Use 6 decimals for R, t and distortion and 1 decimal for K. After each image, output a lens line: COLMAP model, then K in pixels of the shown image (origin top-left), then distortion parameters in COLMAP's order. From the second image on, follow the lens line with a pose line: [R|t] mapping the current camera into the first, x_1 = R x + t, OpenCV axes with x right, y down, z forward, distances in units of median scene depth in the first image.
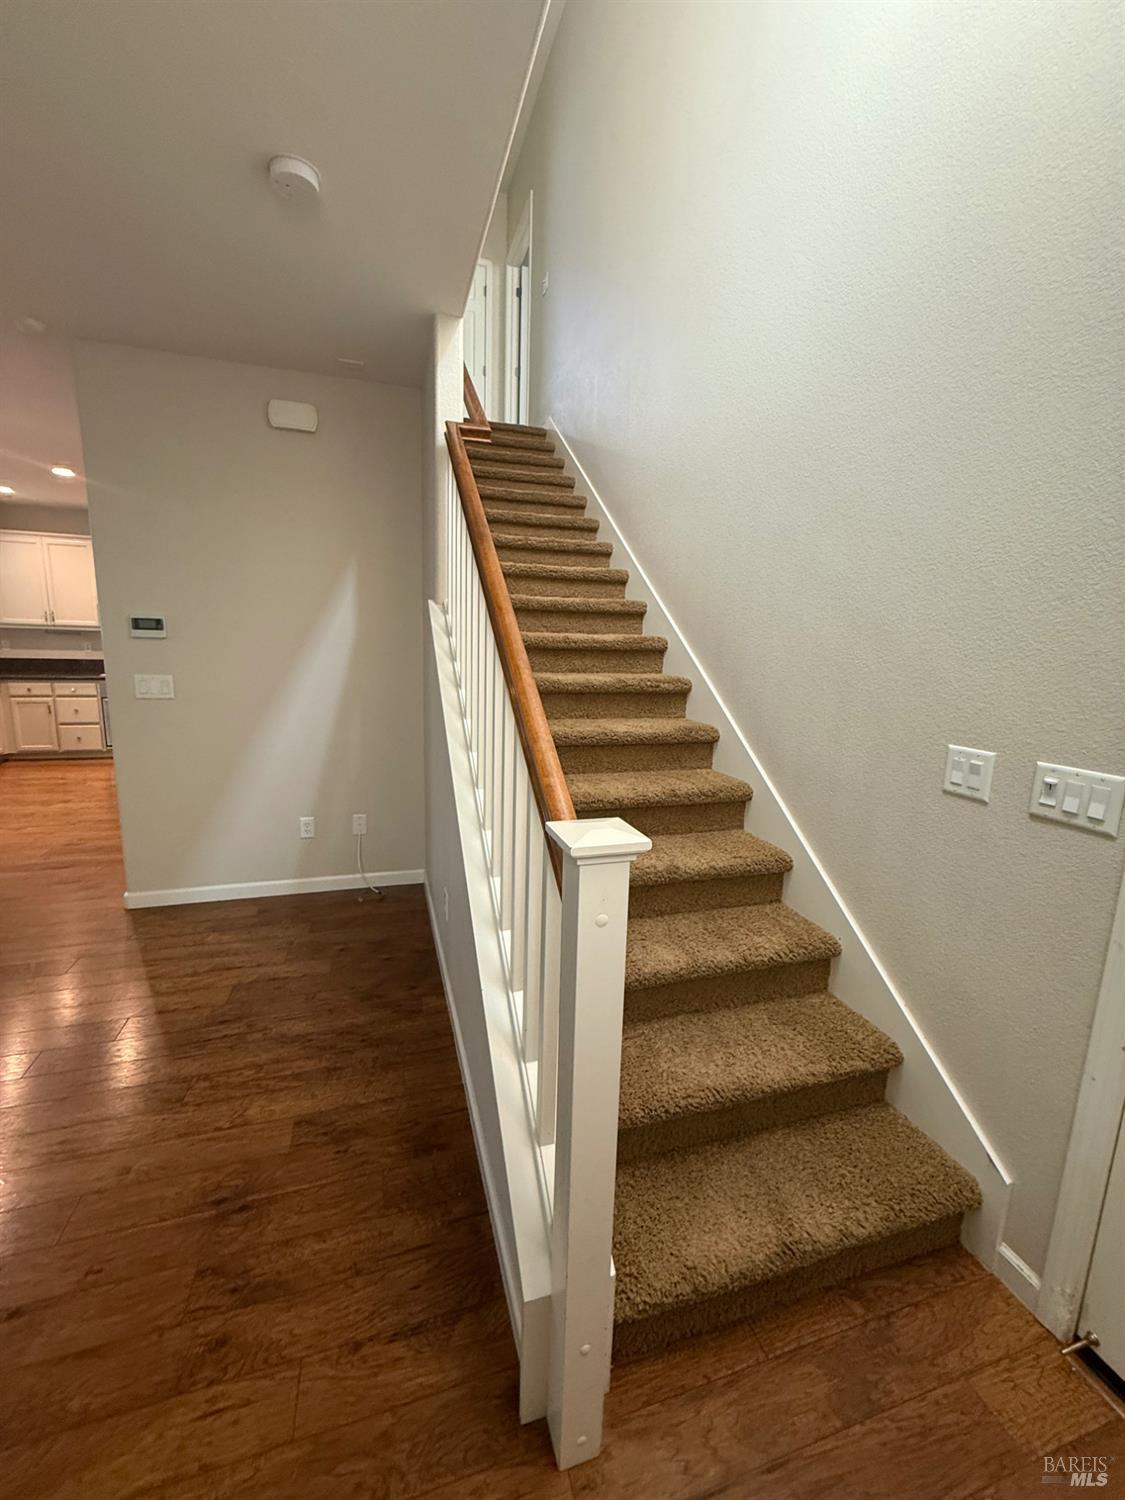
lens RADIAL K [[593.1, 0, 558.0], [0, 593.1, 744.7], [0, 0, 1]] dist [0.001067, -0.000031]
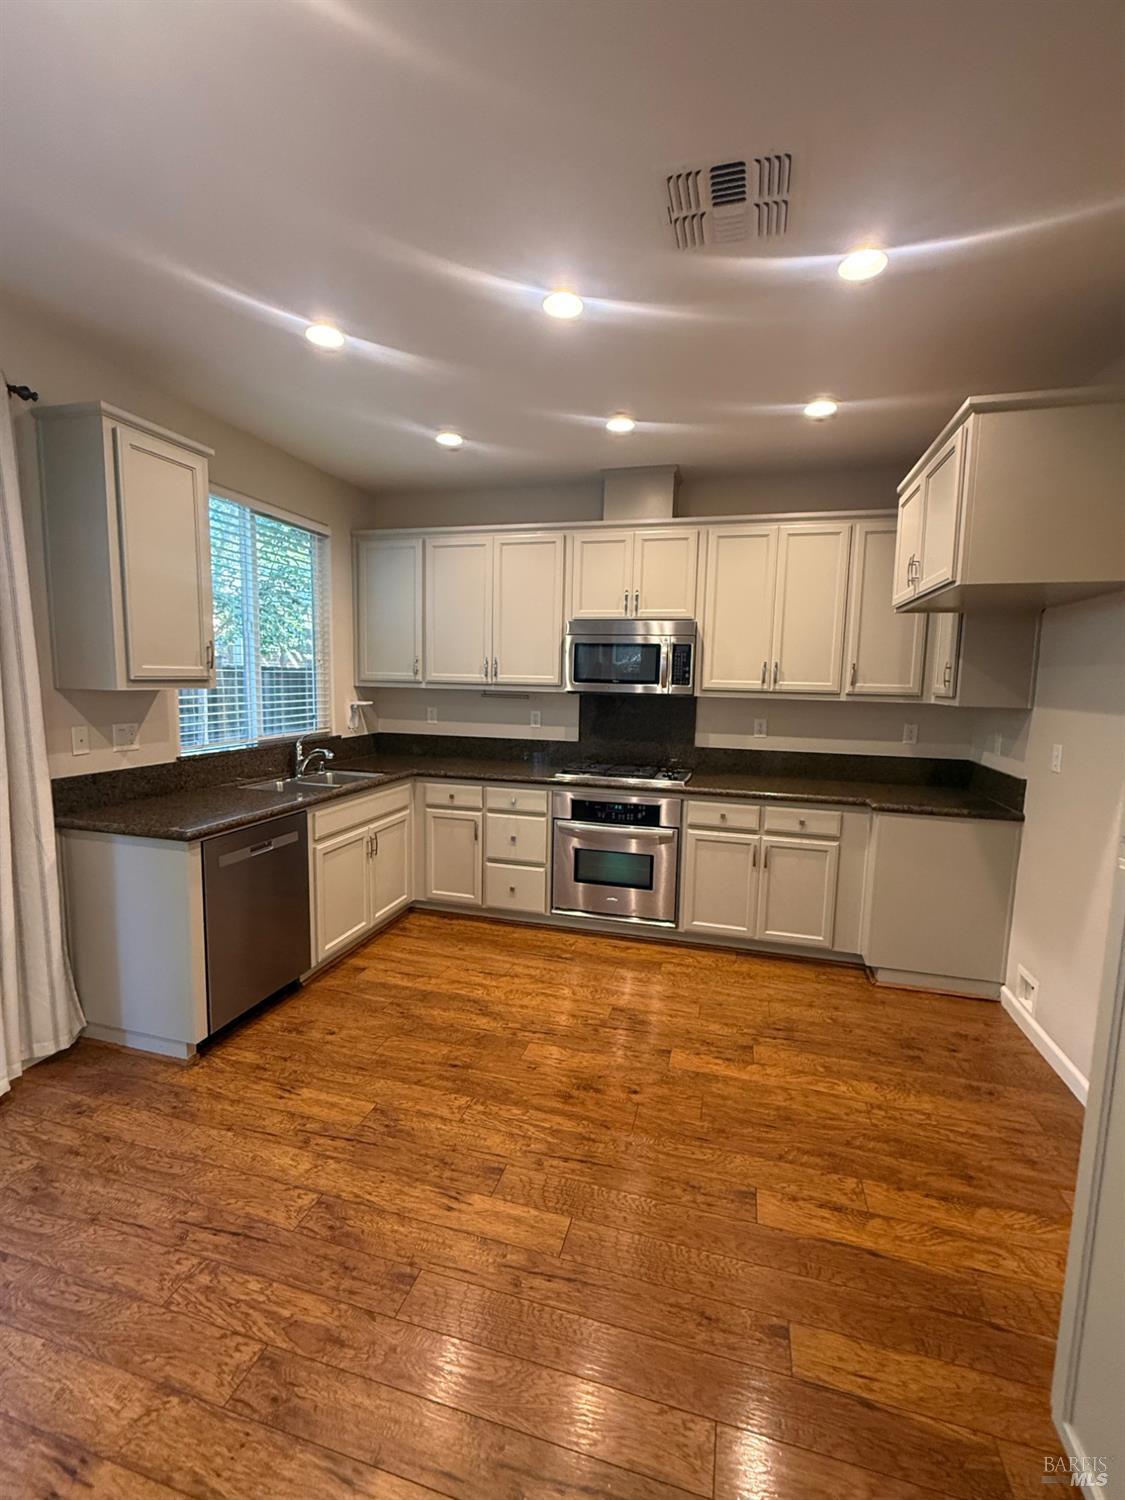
lens RADIAL K [[657.3, 0, 558.1], [0, 657.3, 745.5], [0, 0, 1]] dist [0.005595, -0.000985]
pose [[0.838584, 0.044590, -0.542944, -0.934838], [-0.087762, 0.994684, -0.053860, -0.233445], [0.537656, 0.092817, 0.838040, 1.048643]]
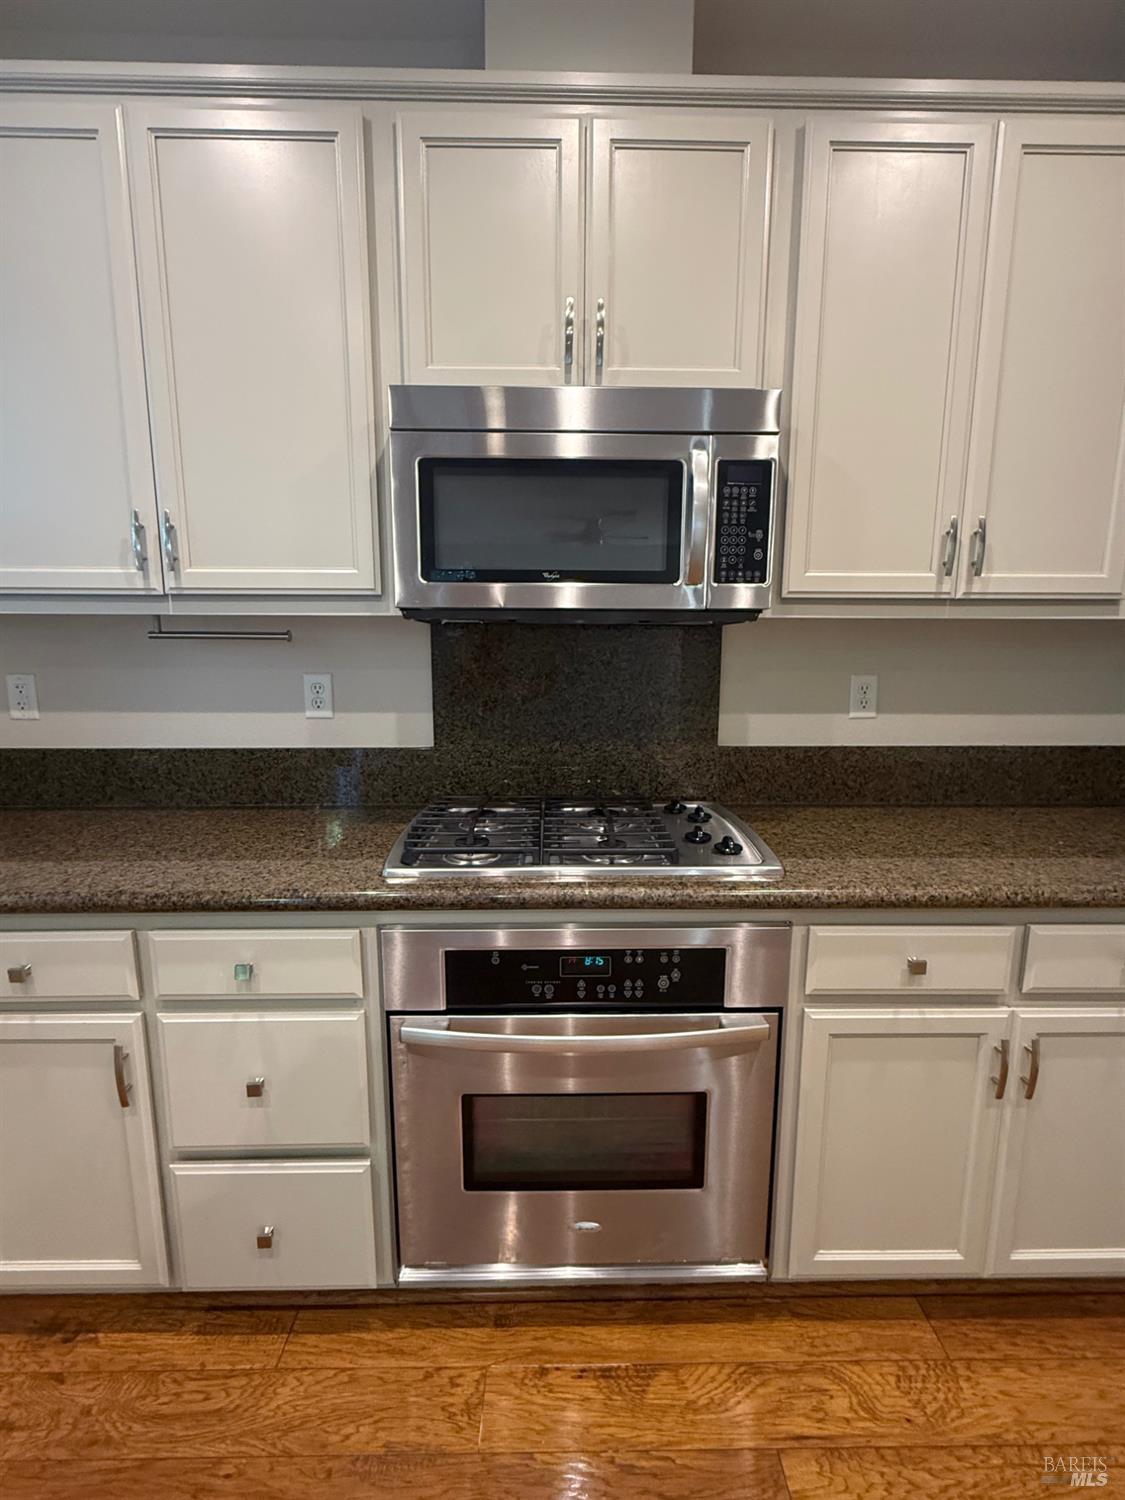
lens RADIAL K [[657.3, 0, 566.0], [0, 657.3, 748.7], [0, 0, 1]] dist [0.005595, -0.000985]
pose [[0.959725, 0.013901, -0.280597, -1.392448], [-0.020200, 0.999604, -0.019568, -0.311294], [0.280214, 0.024448, 0.959626, 1.735425]]
